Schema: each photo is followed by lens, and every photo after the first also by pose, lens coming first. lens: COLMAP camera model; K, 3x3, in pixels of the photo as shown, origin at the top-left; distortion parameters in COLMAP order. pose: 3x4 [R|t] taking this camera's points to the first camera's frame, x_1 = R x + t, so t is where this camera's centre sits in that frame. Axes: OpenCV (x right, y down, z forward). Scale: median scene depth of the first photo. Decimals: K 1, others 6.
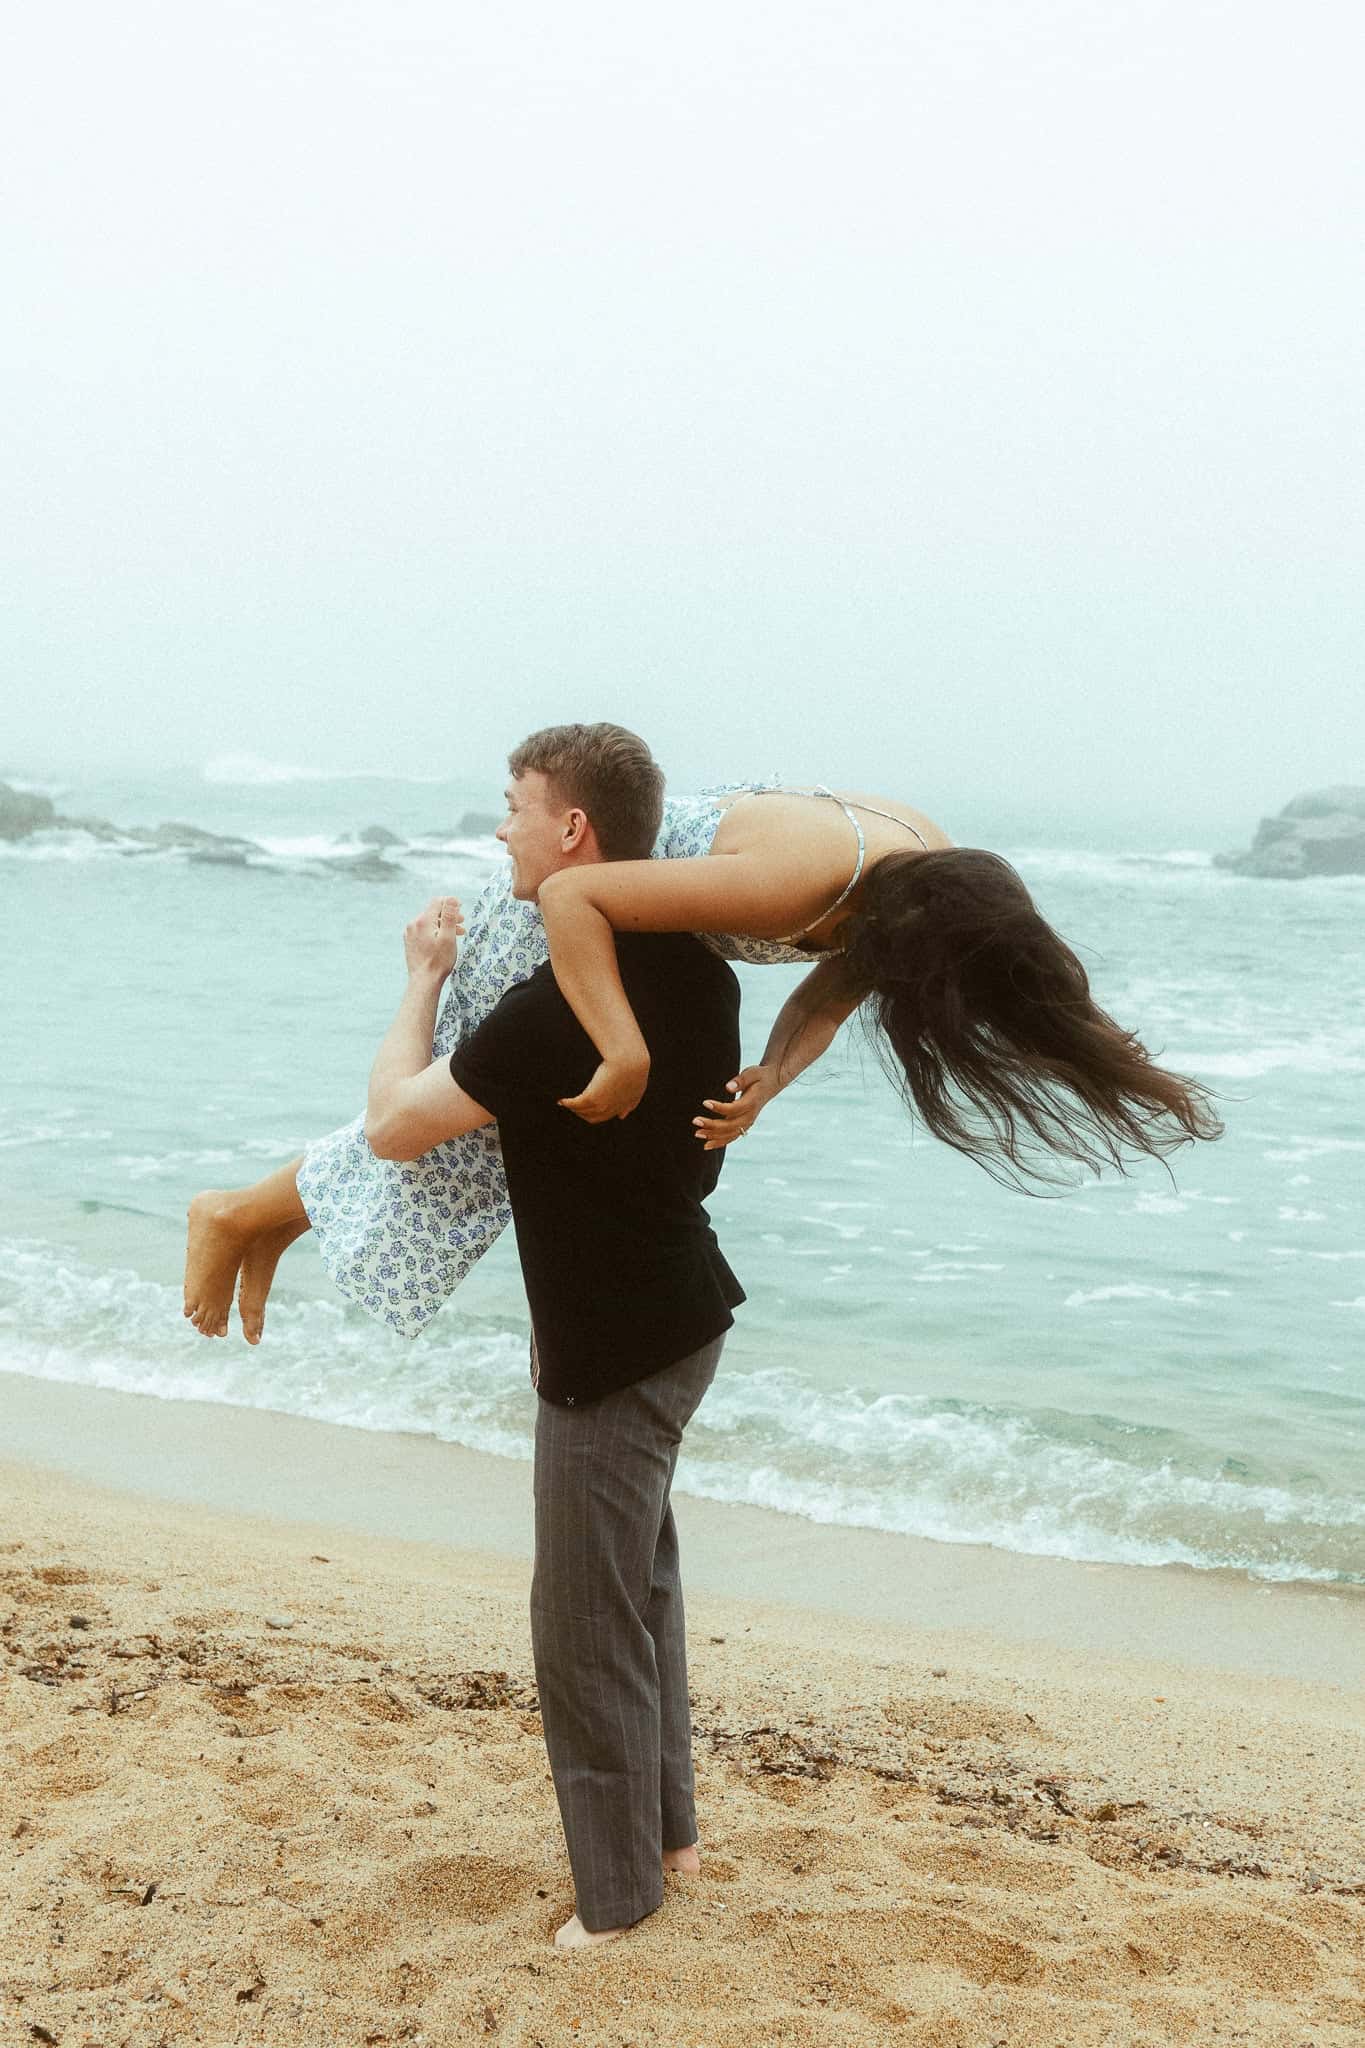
lens RADIAL K [[5262.4, 0, 684.3], [0, 5262.4, 1023.7], [0, 0, 1]] dist [-0.044036, 0.000000]
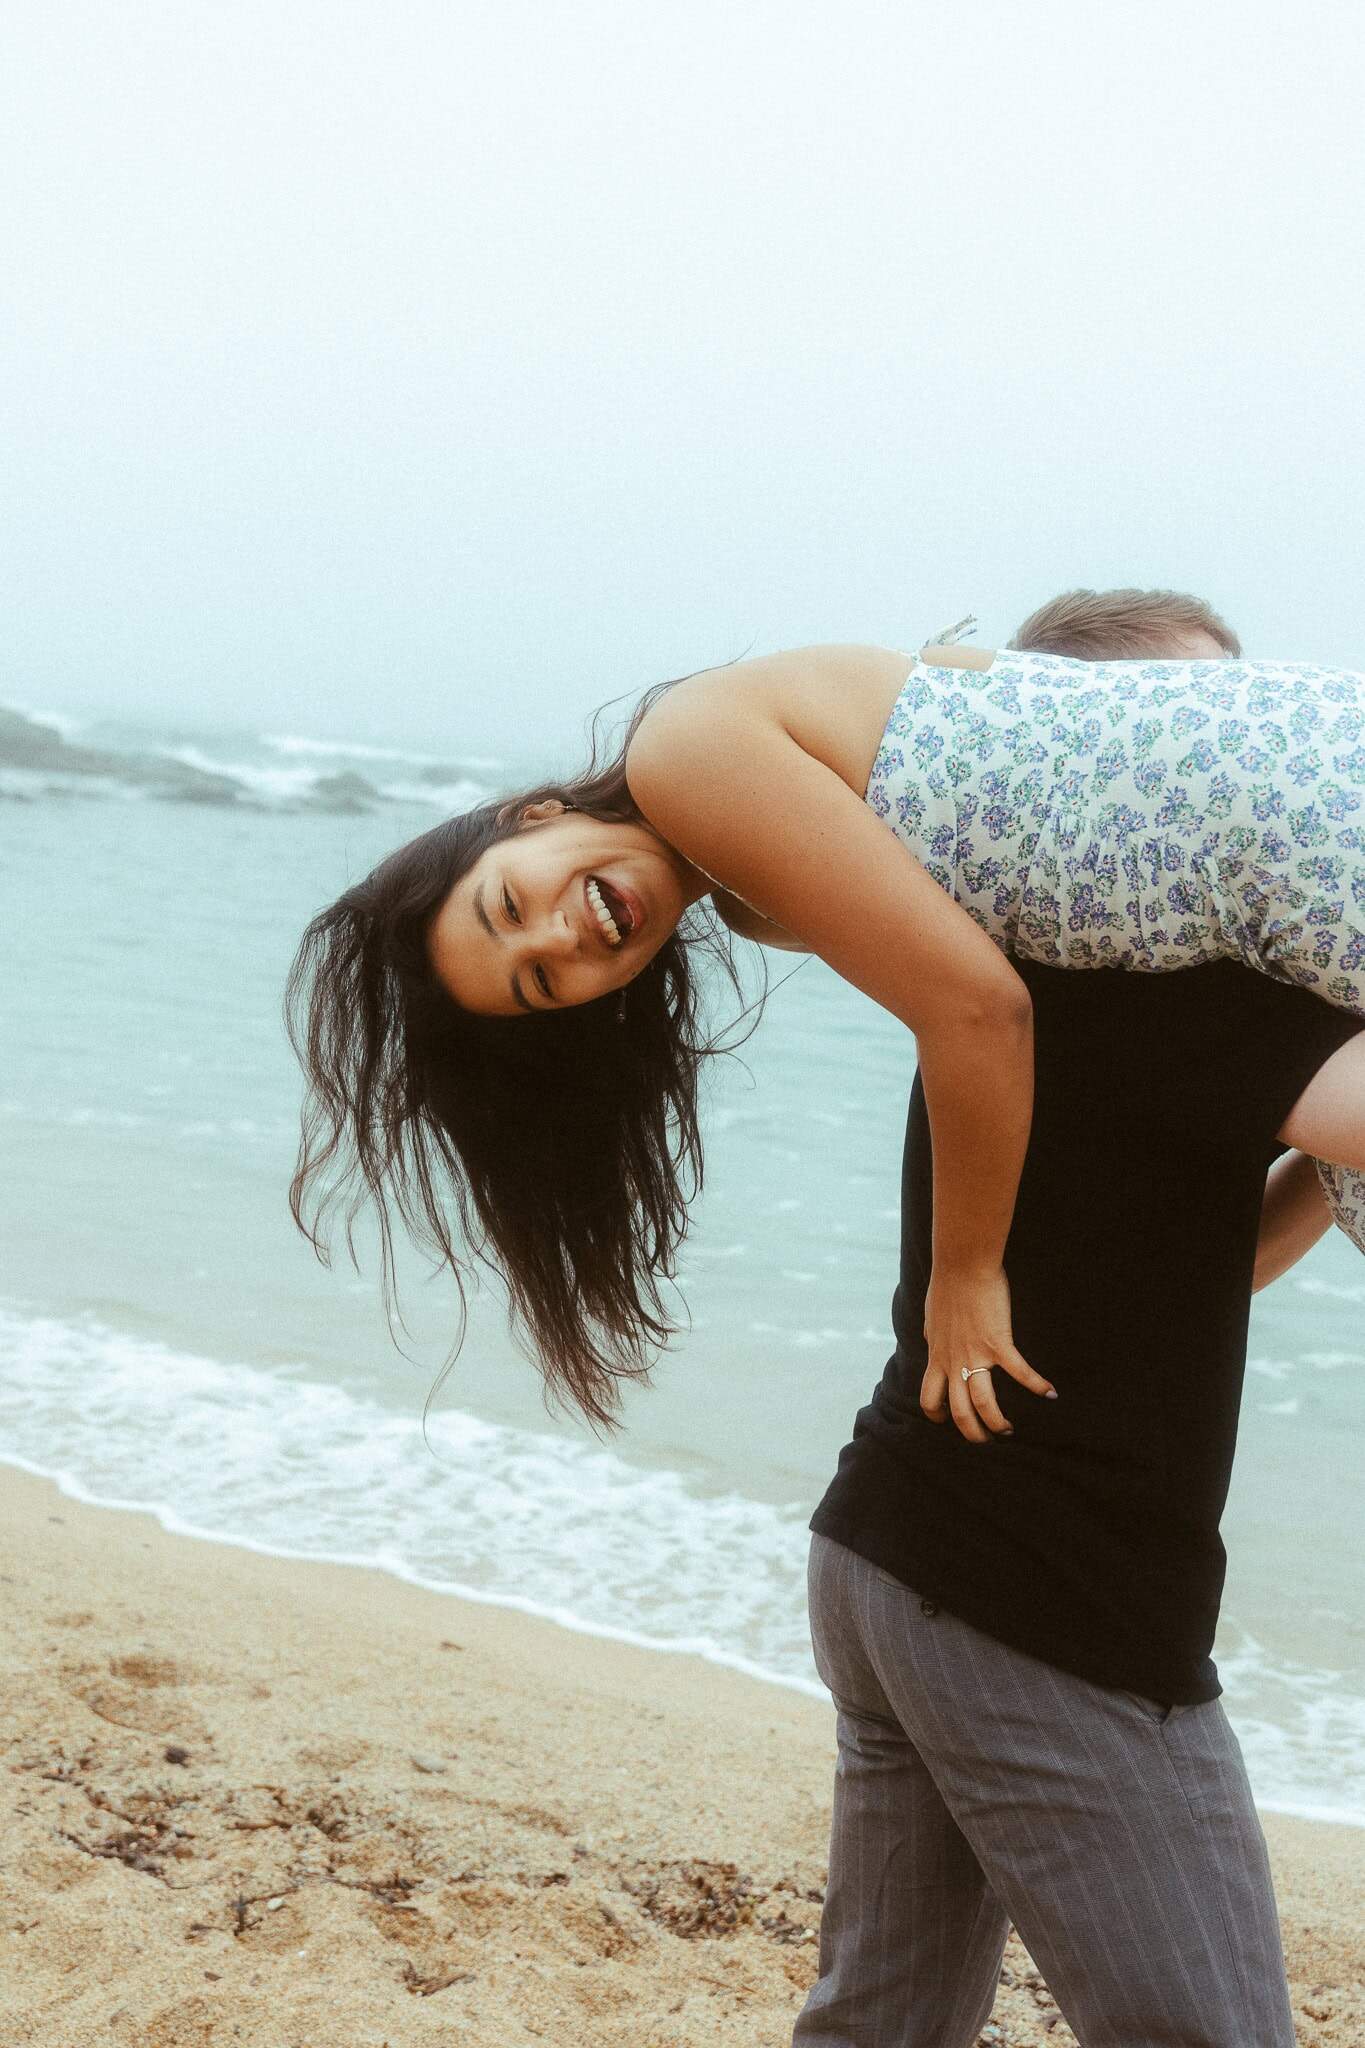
lens RADIAL K [[5262.4, 0, 680.9], [0, 5262.4, 1024.3], [0, 0, 1]] dist [-0.044036, 0.000000]
pose [[0.998247, 0.058957, -0.005228, -0.045531], [-0.058913, 0.998230, 0.008129, -0.004331], [0.005698, -0.007807, 0.999953, 0.239125]]
